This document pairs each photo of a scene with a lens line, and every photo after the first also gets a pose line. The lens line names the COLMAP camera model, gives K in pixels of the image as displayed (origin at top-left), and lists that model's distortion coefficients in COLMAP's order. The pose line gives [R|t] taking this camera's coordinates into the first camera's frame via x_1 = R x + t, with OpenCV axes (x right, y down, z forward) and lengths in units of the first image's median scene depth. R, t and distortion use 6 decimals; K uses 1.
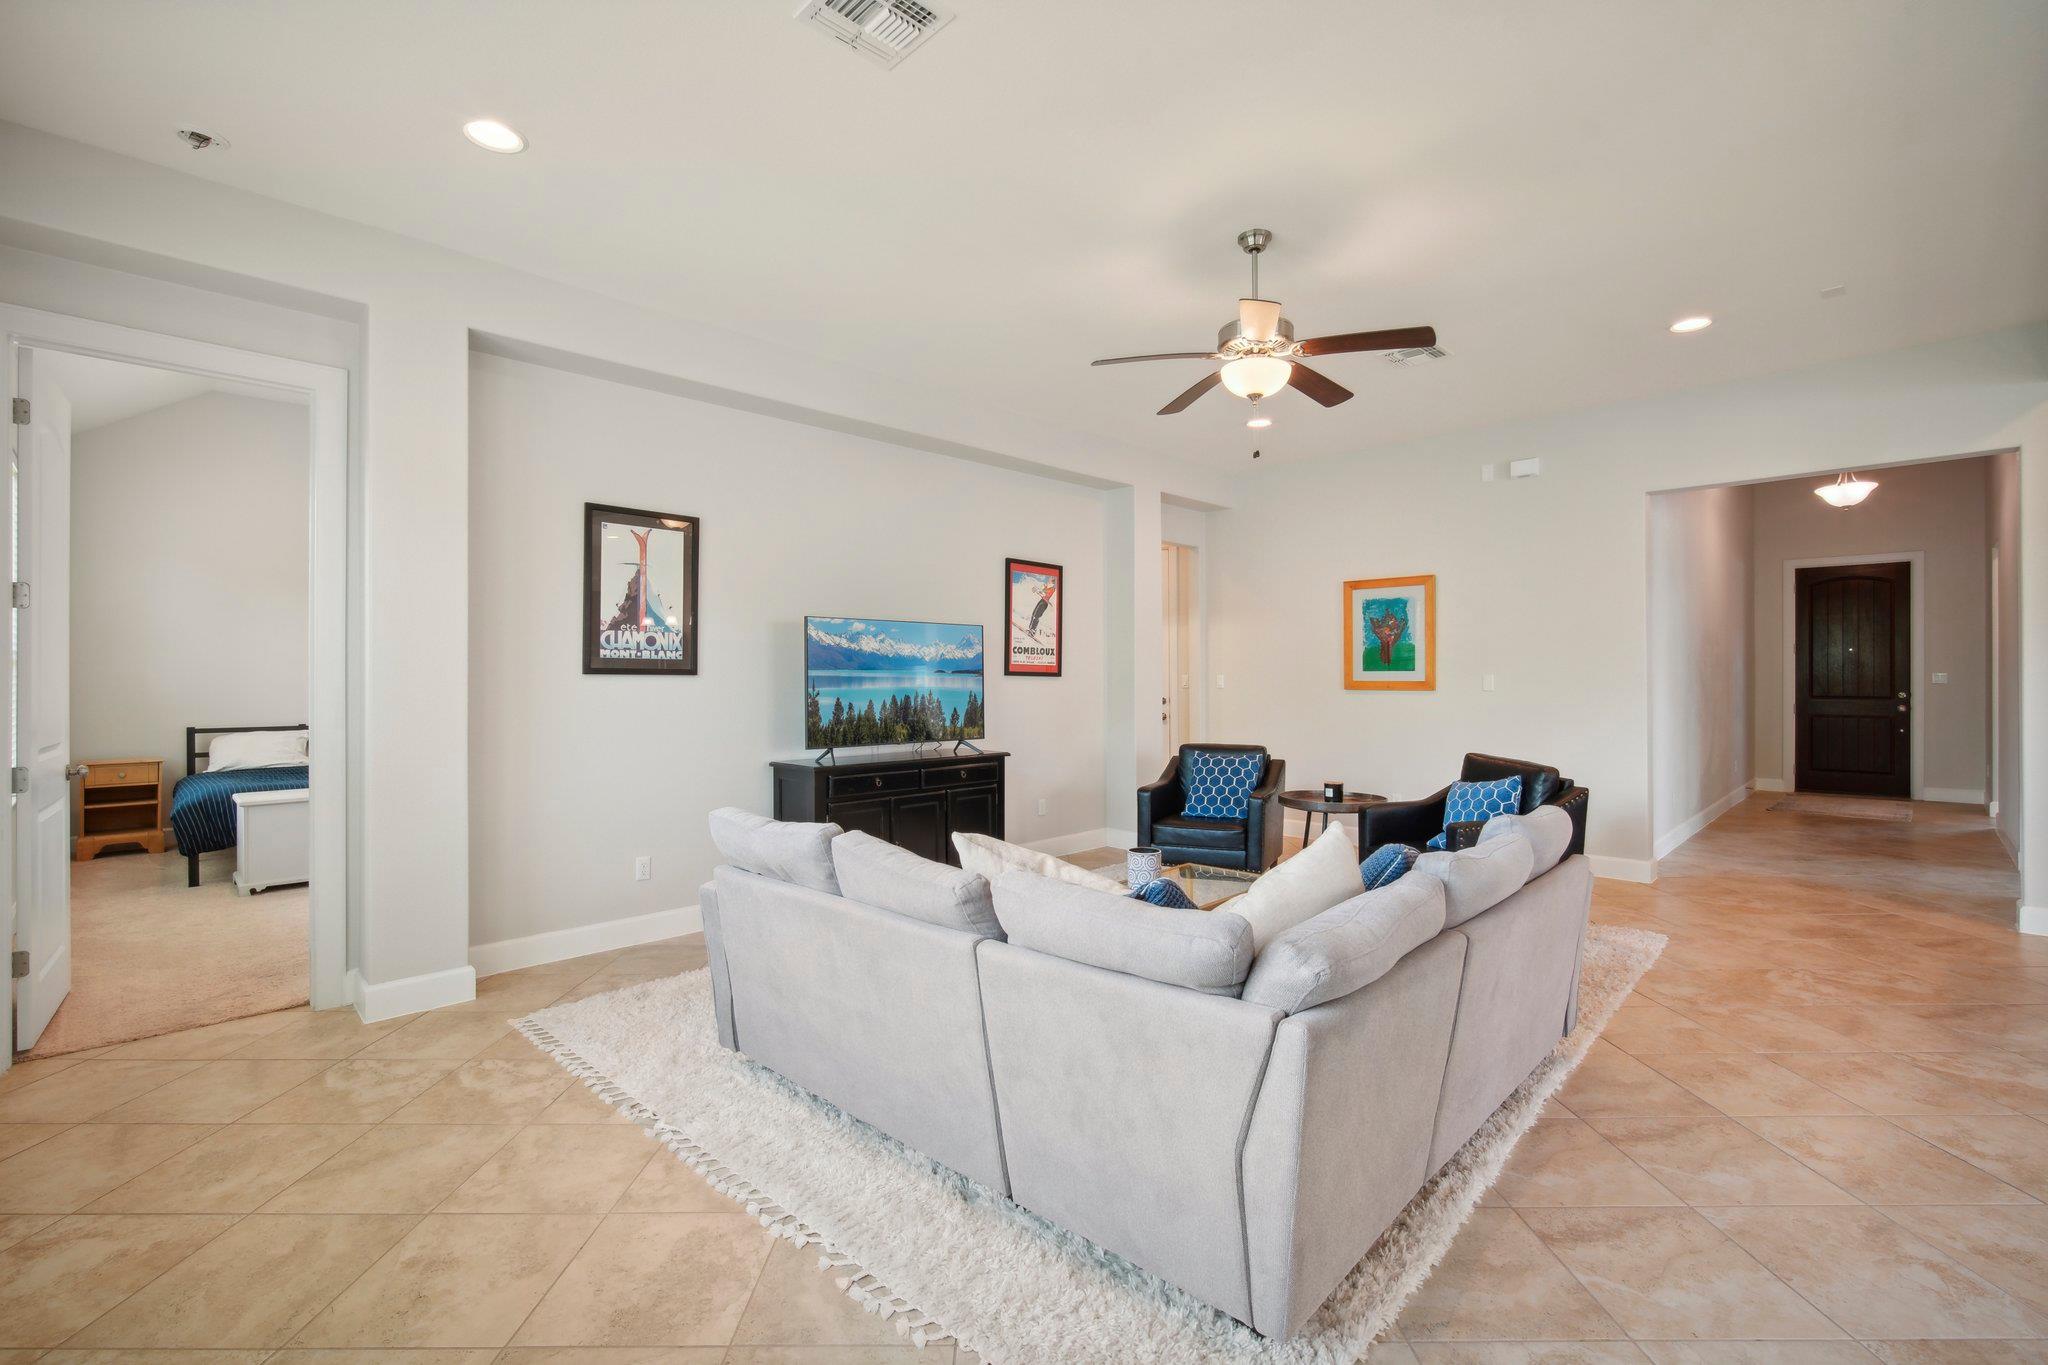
lens RADIAL K [[907.4, 0, 1026.2], [0, 907.4, 678.9], [0, 0, 1]] dist [-0.000234, 0.000479]
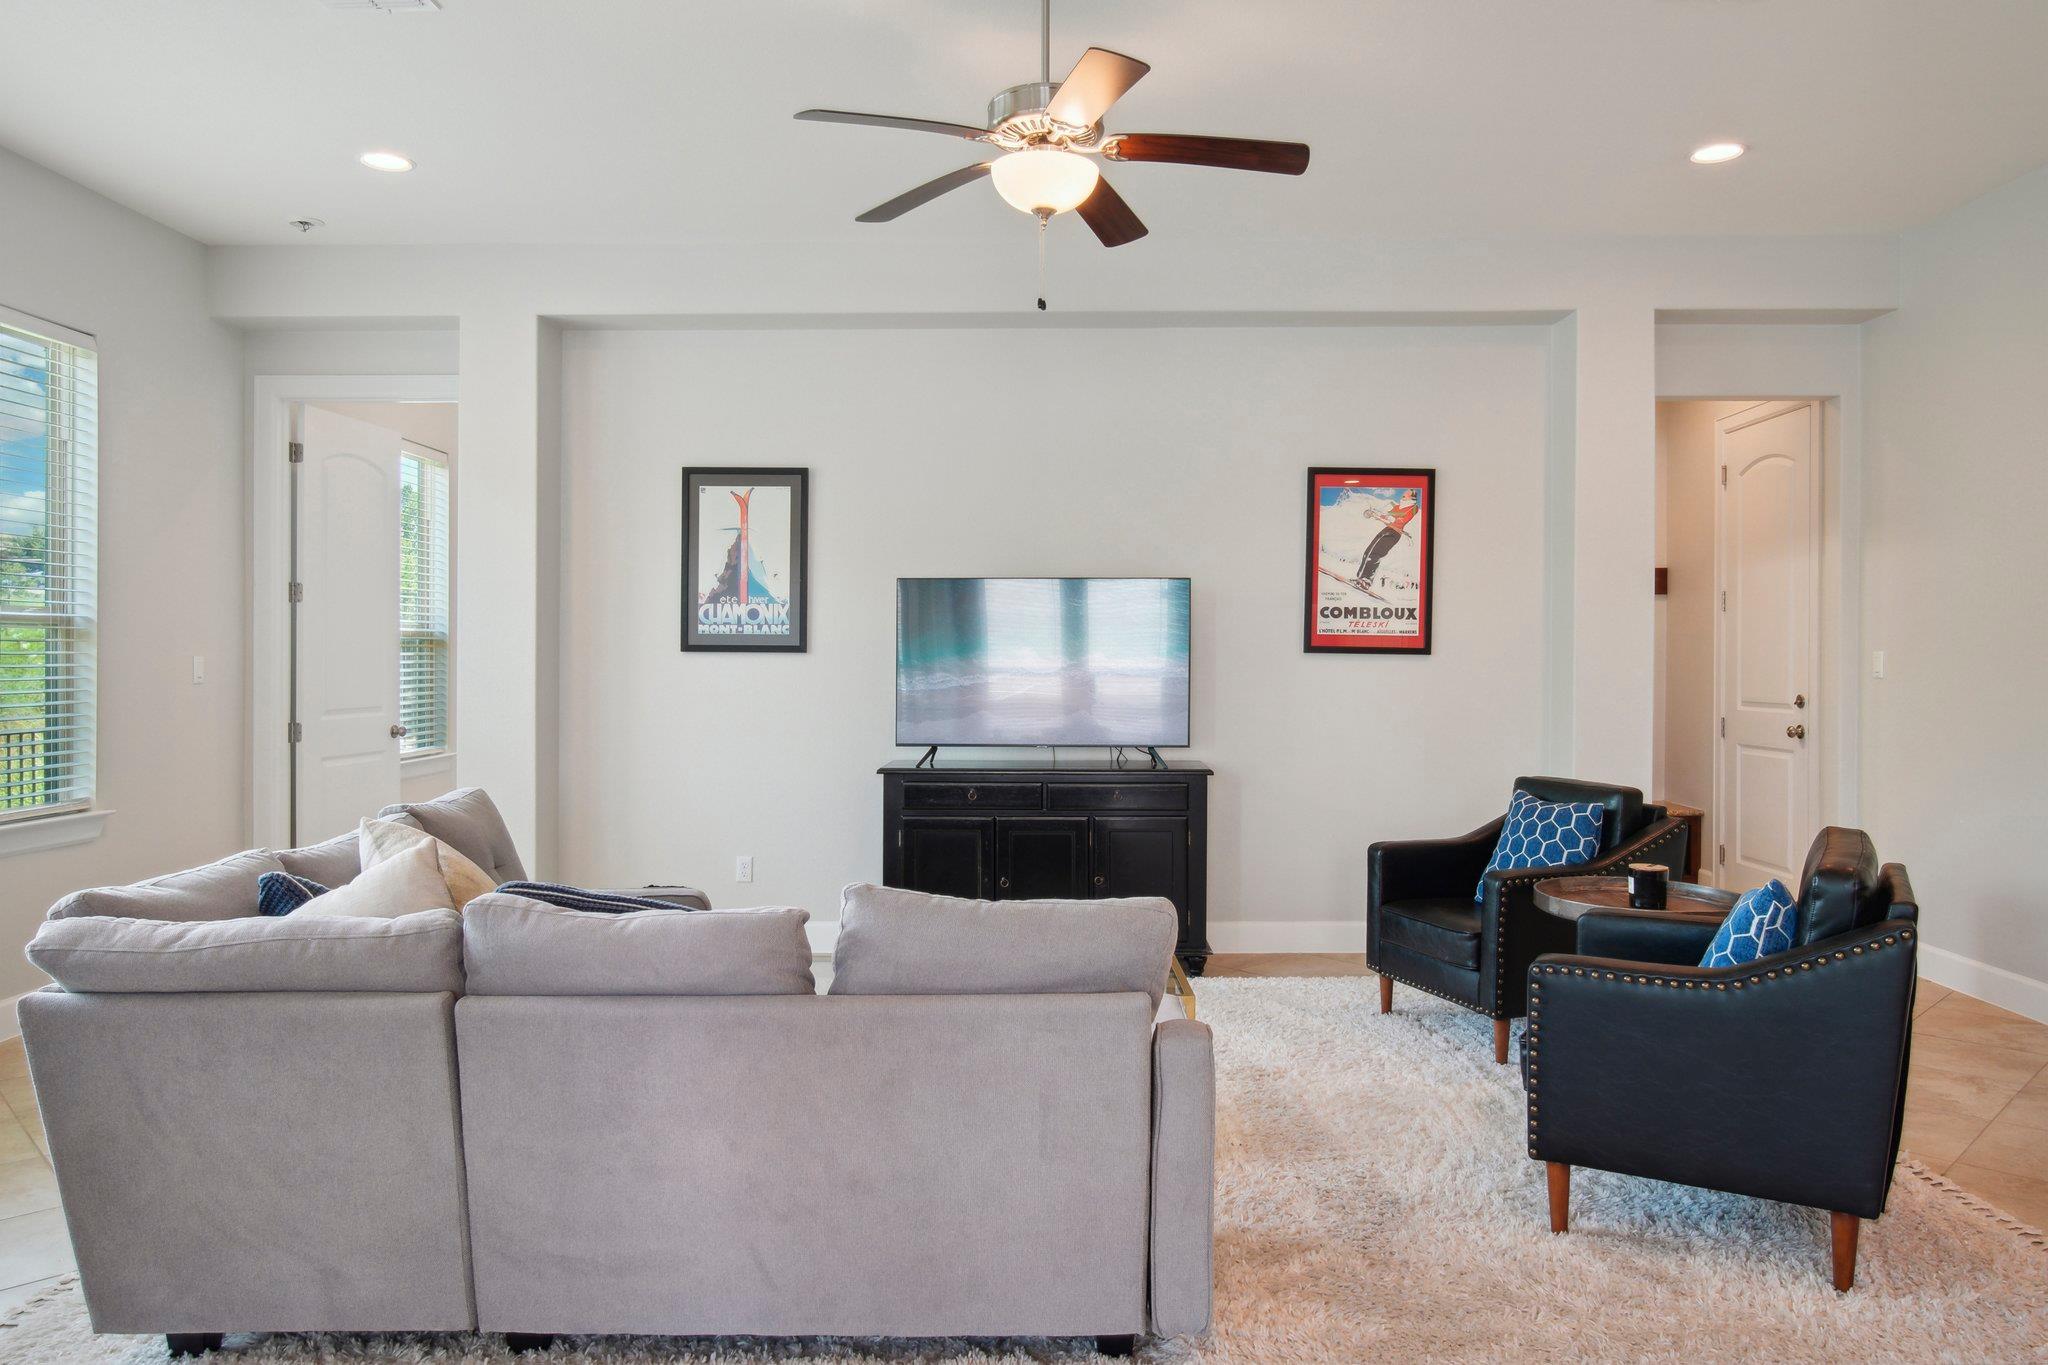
lens RADIAL K [[1382.0, 0, 1056.1], [0, 1382.0, 677.4], [0, 0, 1]] dist [-0.002106, 0.000684]
pose [[0.693018, 0.012832, -0.720806, 0.738428], [-0.002071, 0.999873, 0.015809, -0.001846], [0.720918, -0.009463, 0.692956, 0.266469]]
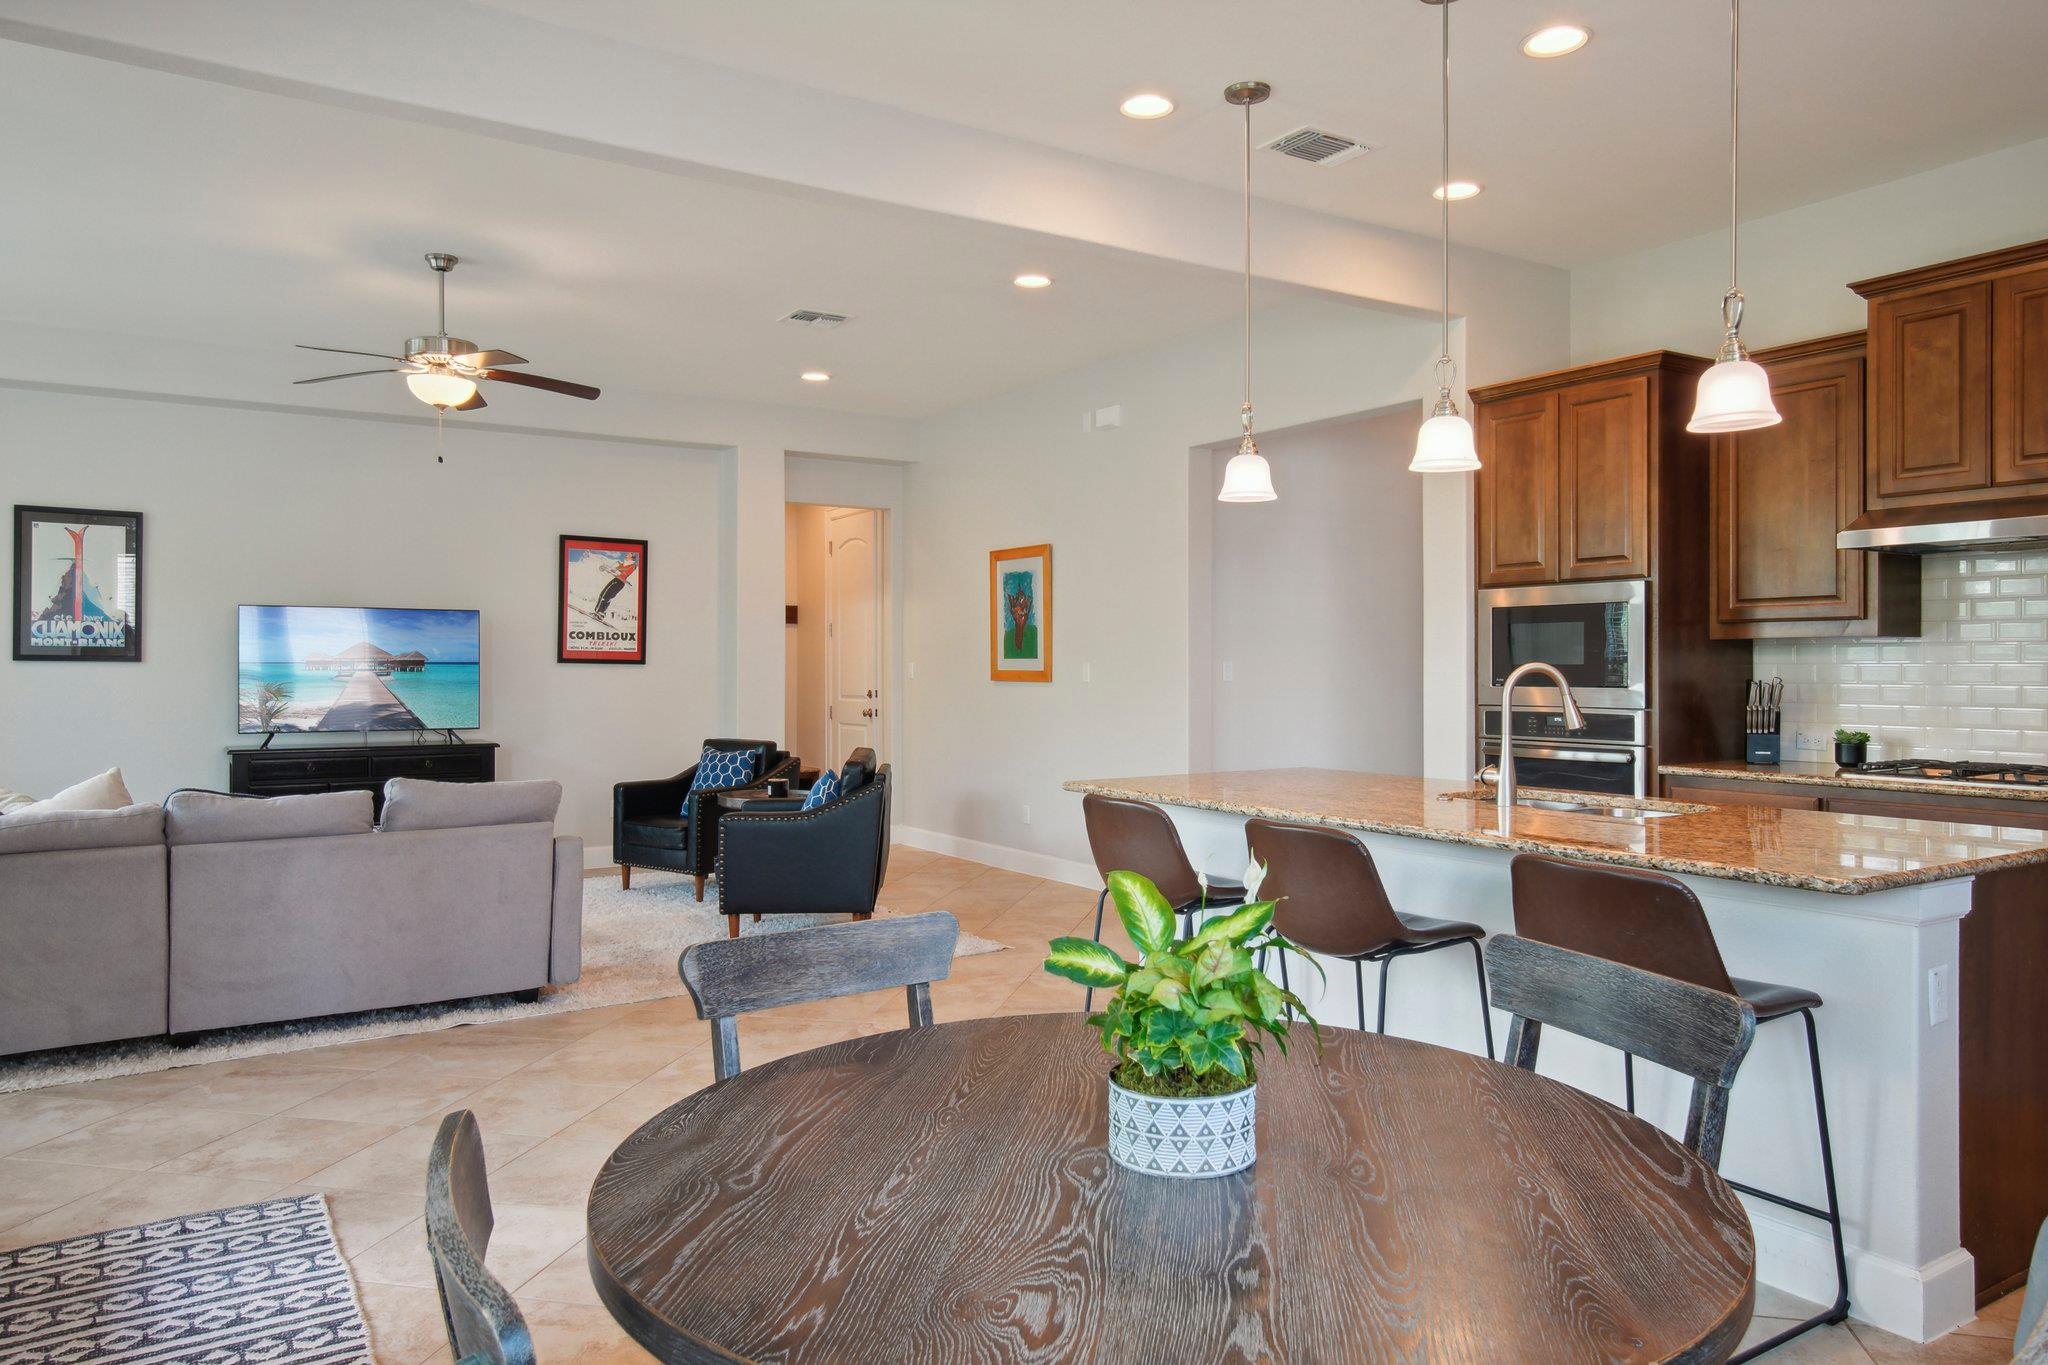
lens RADIAL K [[1406.1, 0, 1033.8], [0, 1406.1, 664.4], [0, 0, 1]] dist [0.031144, -0.002407]
pose [[0.972780, 0.002765, -0.231715, 1.032769], [-0.003363, 0.999992, -0.002187, -0.000778], [0.231707, 0.002907, 0.972781, -0.372185]]
